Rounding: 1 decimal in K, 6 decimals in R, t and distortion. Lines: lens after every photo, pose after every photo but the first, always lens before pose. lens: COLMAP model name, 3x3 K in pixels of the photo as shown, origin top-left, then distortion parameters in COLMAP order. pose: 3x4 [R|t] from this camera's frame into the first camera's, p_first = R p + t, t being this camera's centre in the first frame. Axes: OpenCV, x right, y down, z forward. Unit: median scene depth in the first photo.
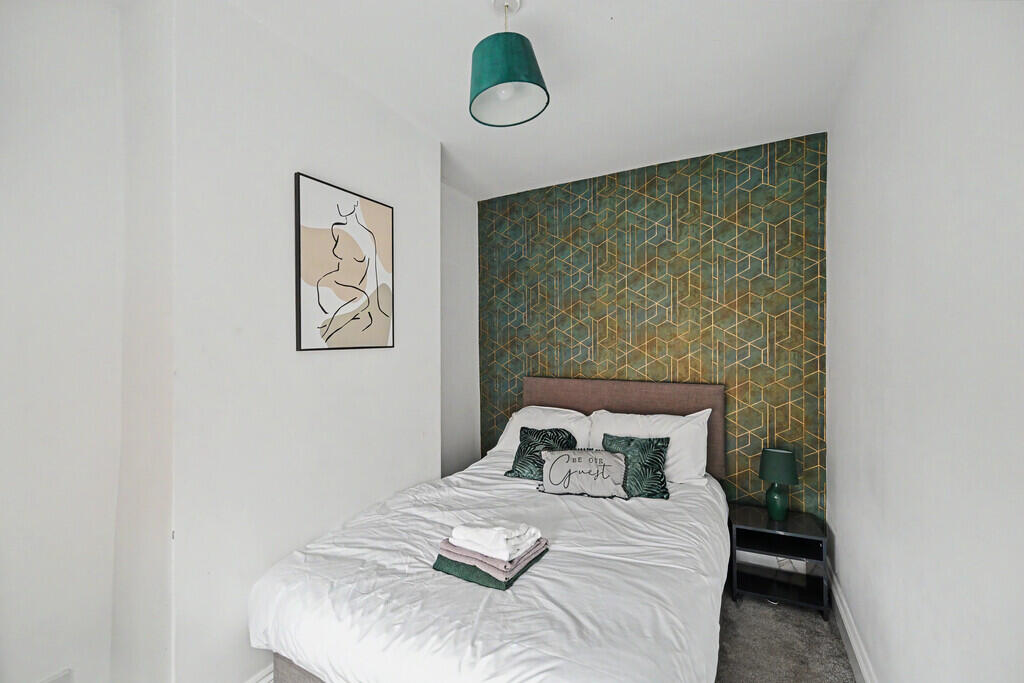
lens RADIAL K [[406.3, 0, 509.8], [0, 406.3, 340.1], [0, 0, 1]] dist [0.000688, -0.000008]
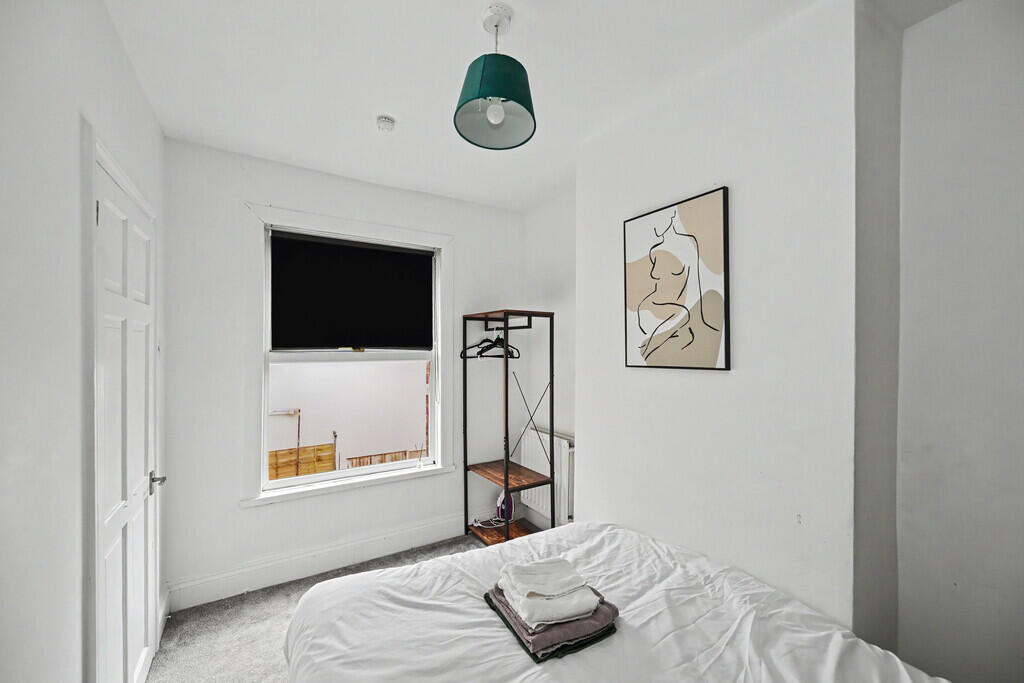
lens RADIAL K [[406.3, 0, 509.2], [0, 406.3, 346.6], [0, 0, 1]] dist [0.000688, -0.000008]
pose [[-0.466541, 0.001595, -0.884498, 0.660253], [0.004513, 0.999990, -0.000577, -0.031788], [0.884488, -0.004261, -0.466543, 1.145152]]
